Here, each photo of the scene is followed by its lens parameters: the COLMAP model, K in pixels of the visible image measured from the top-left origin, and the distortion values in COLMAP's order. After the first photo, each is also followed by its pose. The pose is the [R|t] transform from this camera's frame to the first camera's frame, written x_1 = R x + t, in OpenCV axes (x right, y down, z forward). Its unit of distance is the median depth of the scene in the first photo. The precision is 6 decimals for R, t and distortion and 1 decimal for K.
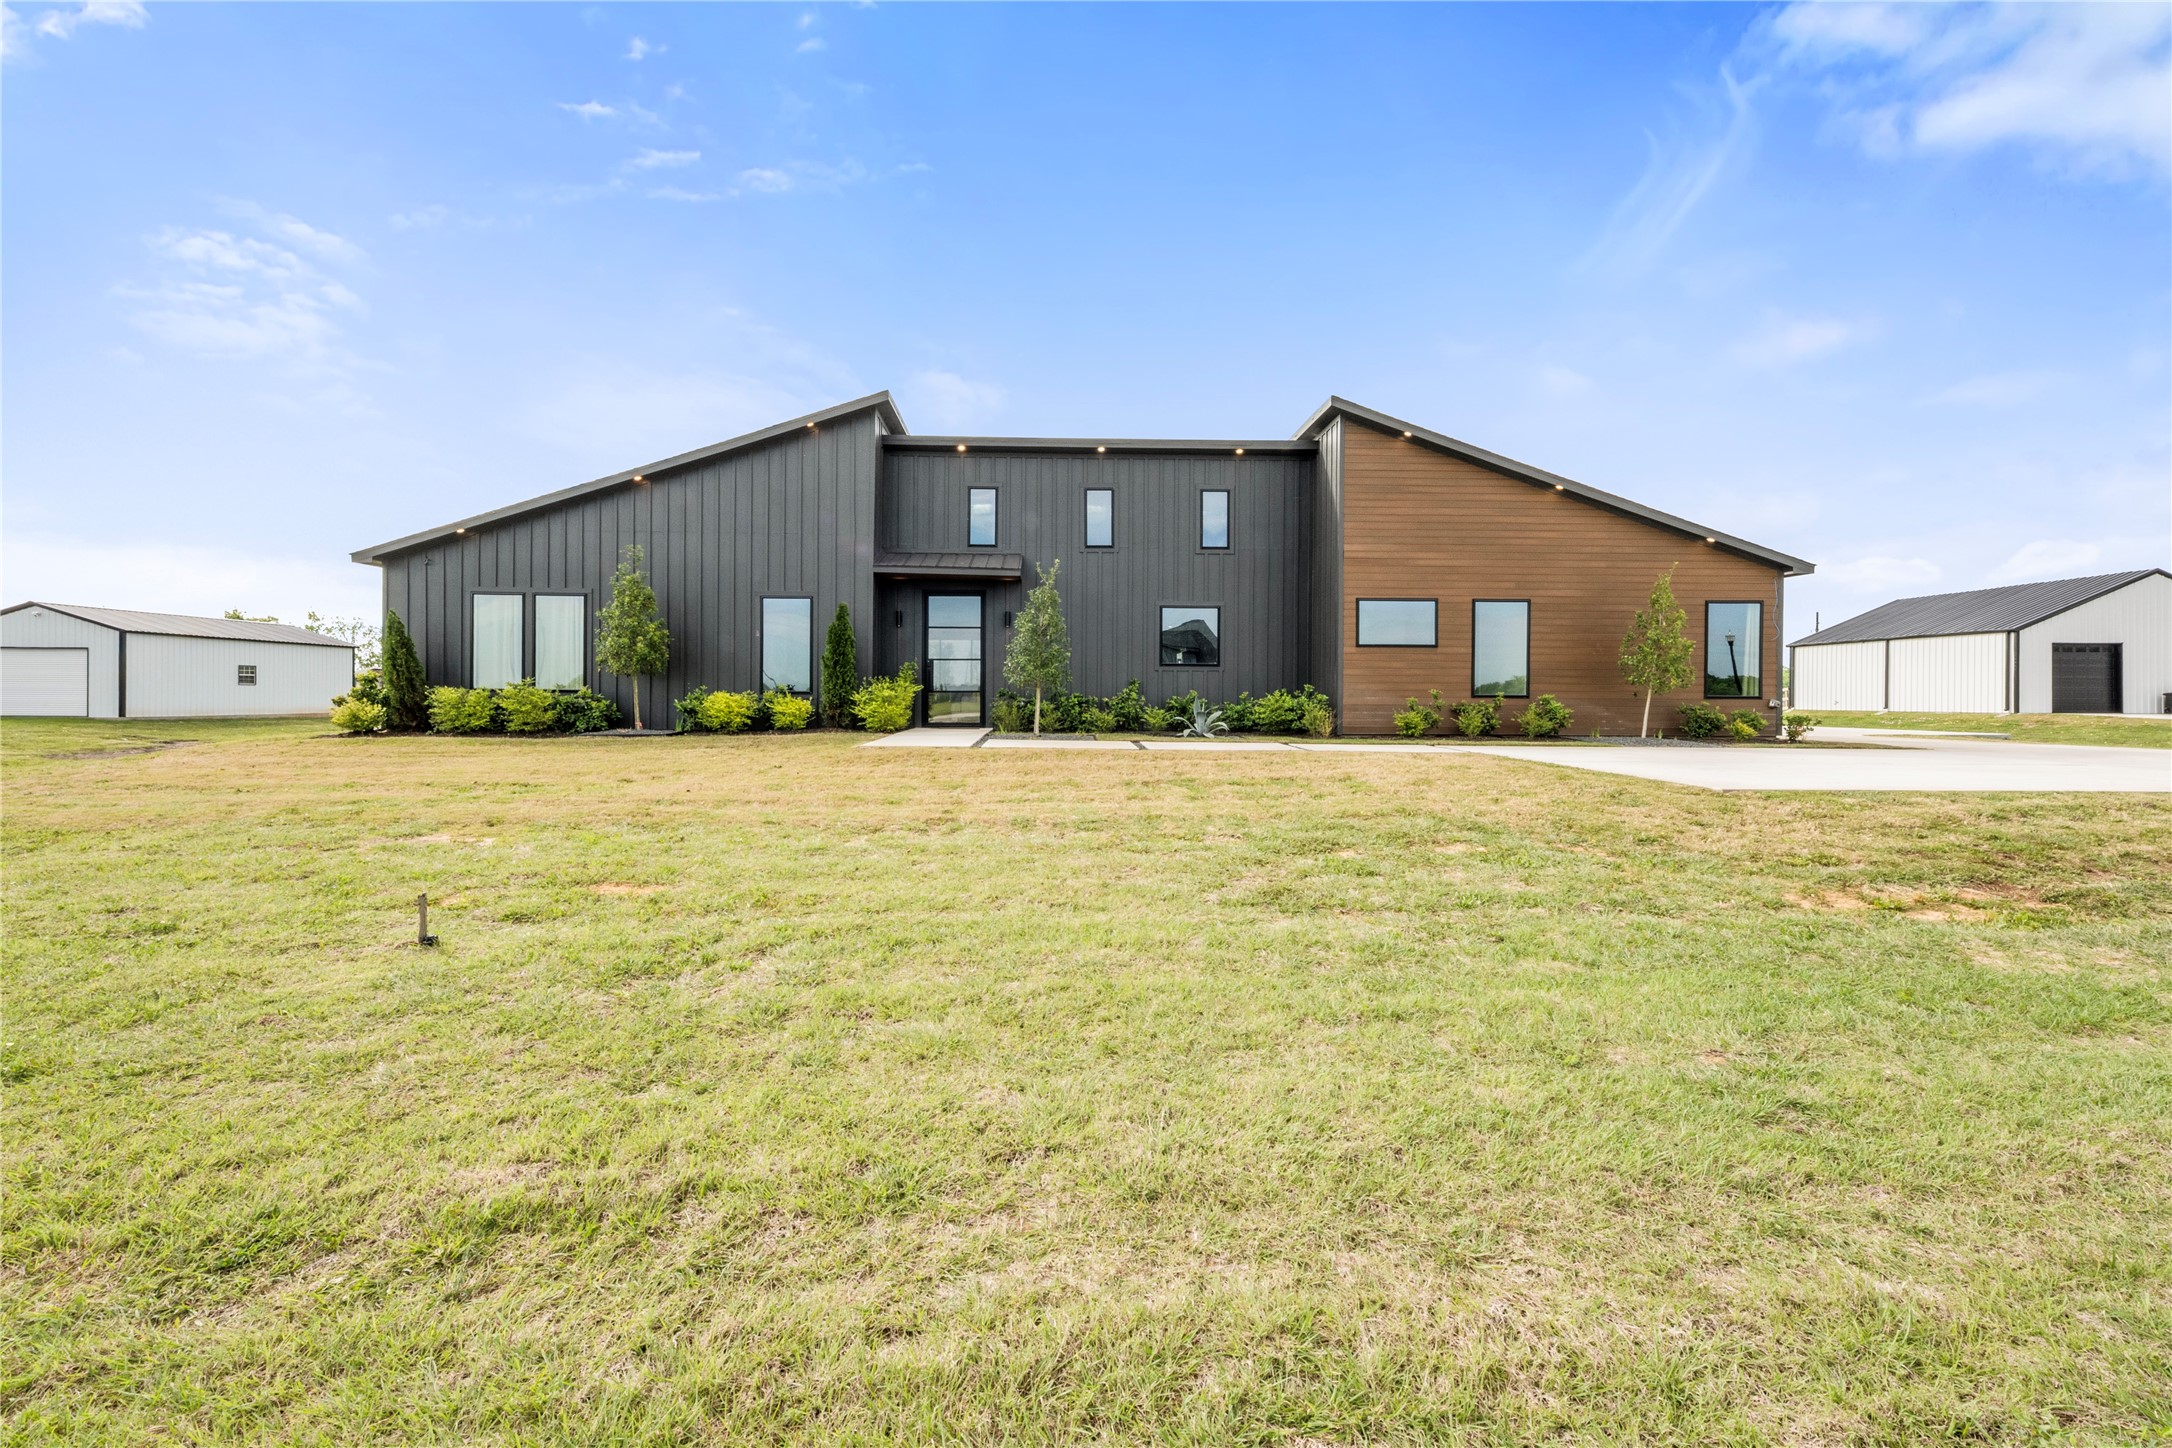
lens RADIAL K [[863.1, 0, 1079.5], [0, 863.1, 701.0], [0, 0, 1]] dist [0.016914, 0.000030]
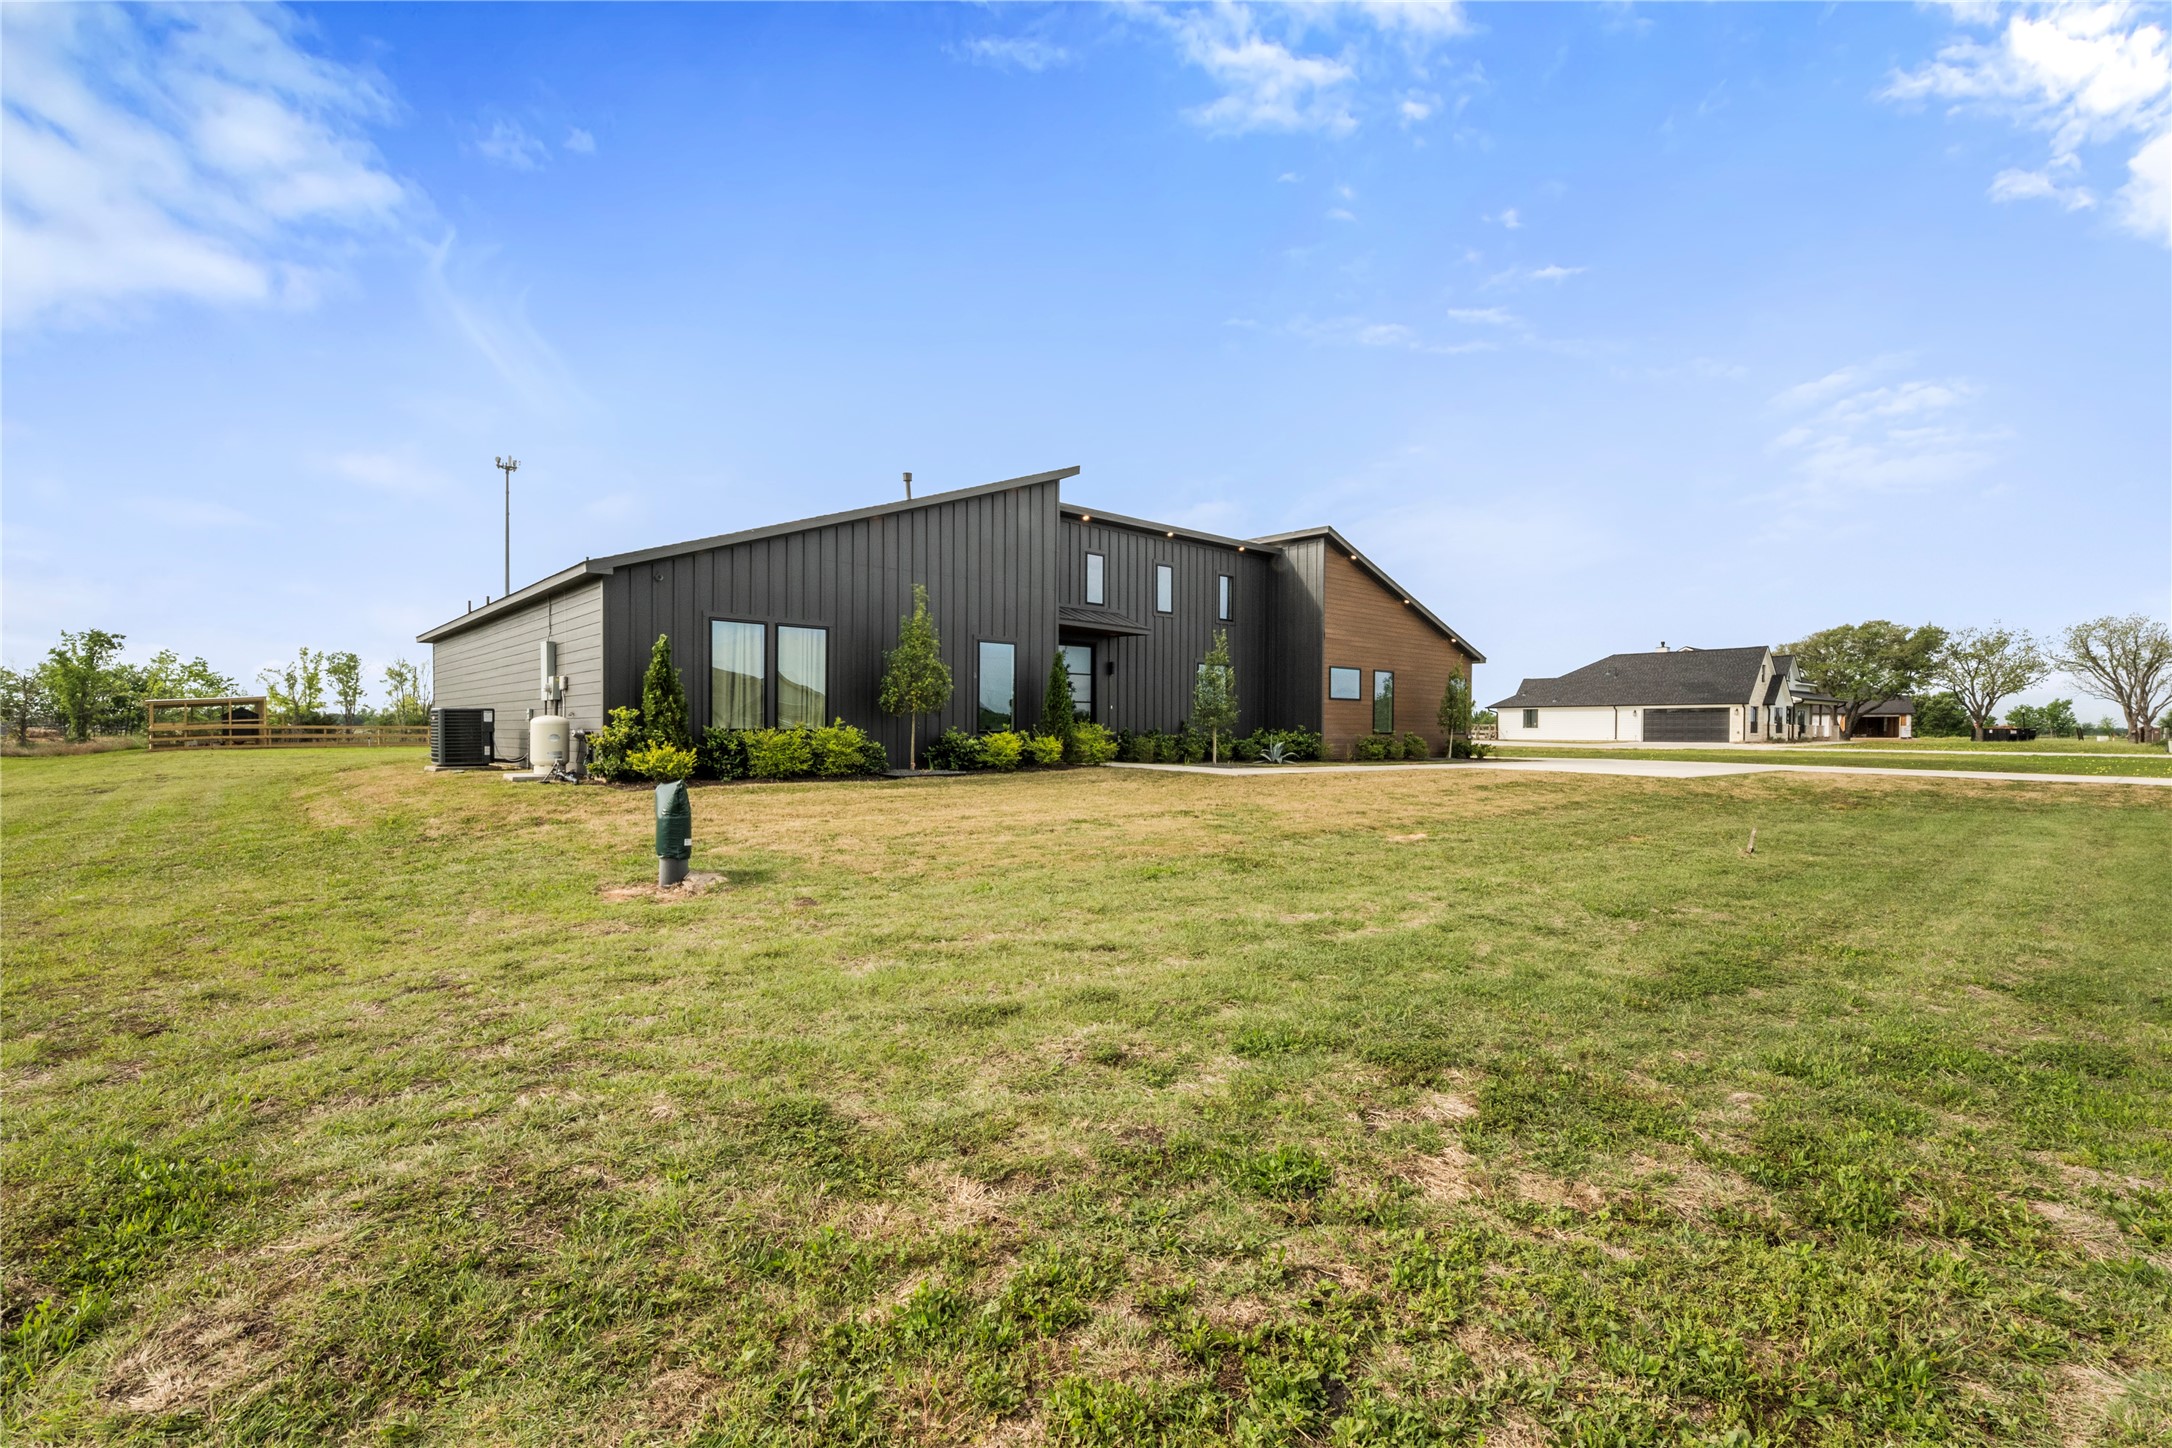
lens RADIAL K [[962.5, 0, 1086.0], [0, 962.5, 724.0], [0, 0, 1]] dist [-0.000410, -0.000010]
pose [[0.771632, 0.002917, 0.636063, -1.015149], [-0.000128, 0.999990, -0.004431, -0.014349], [-0.636070, 0.003338, 0.771624, 0.015874]]
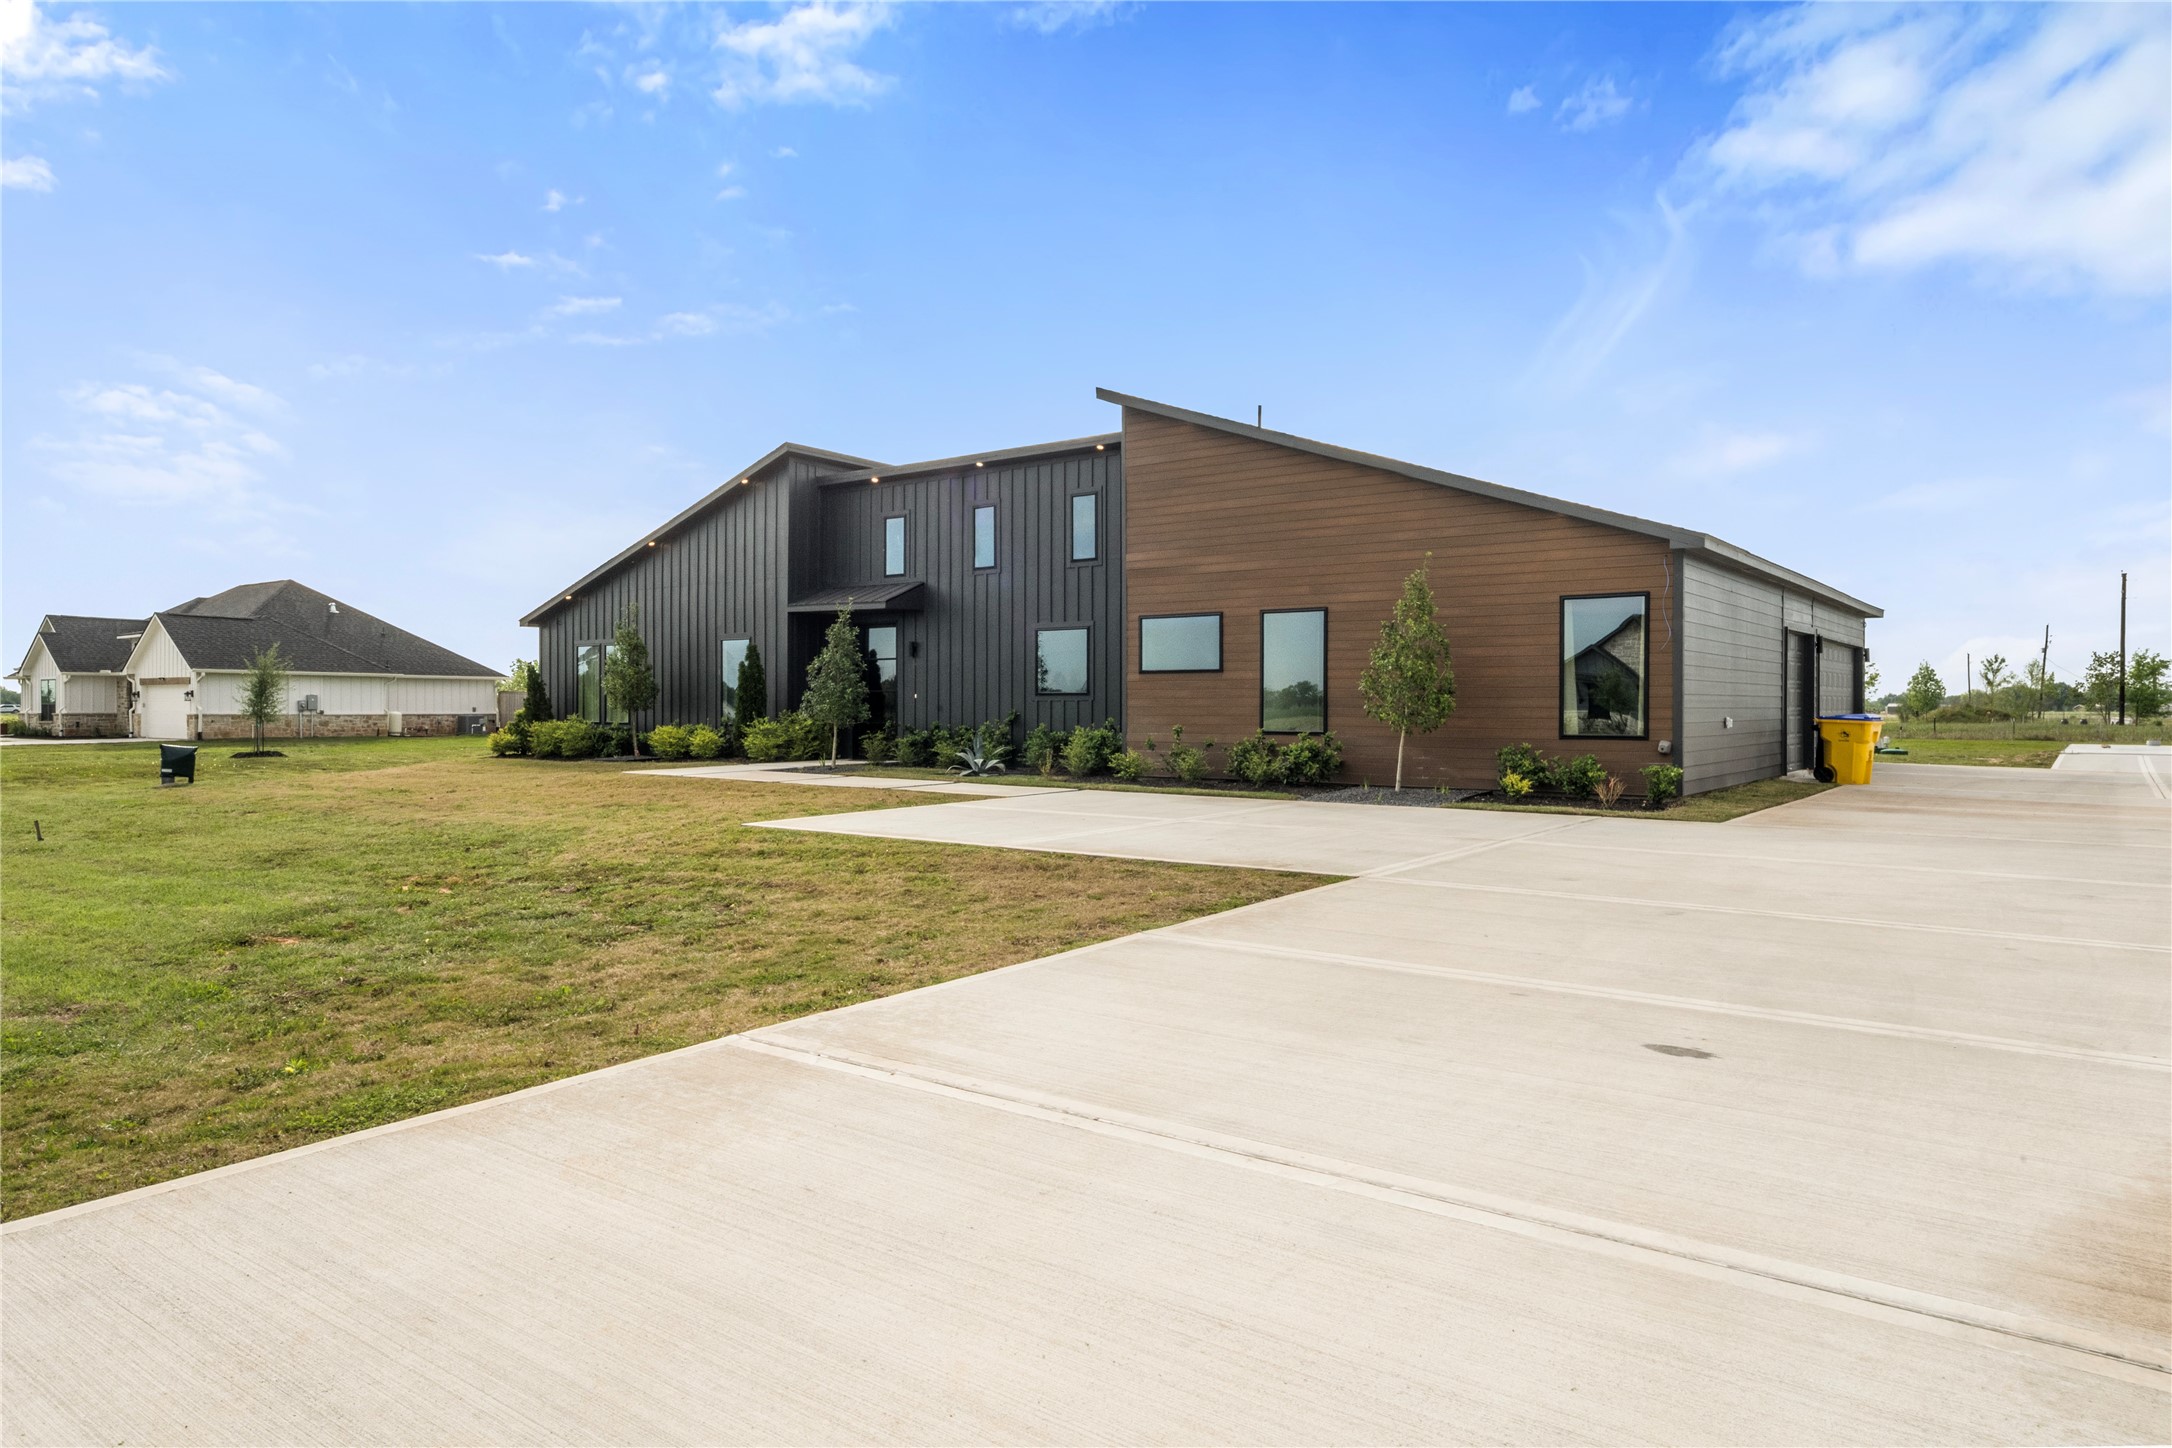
lens RADIAL K [[1347.0, 0, 1092.9], [0, 1347.0, 756.2], [0, 0, 1]] dist [0.003193, 0.000566]
pose [[0.778771, 0.017756, -0.627057, 1.111525], [-0.000945, 0.999631, 0.027132, -0.017496], [0.627308, -0.020537, 0.778501, -0.061770]]
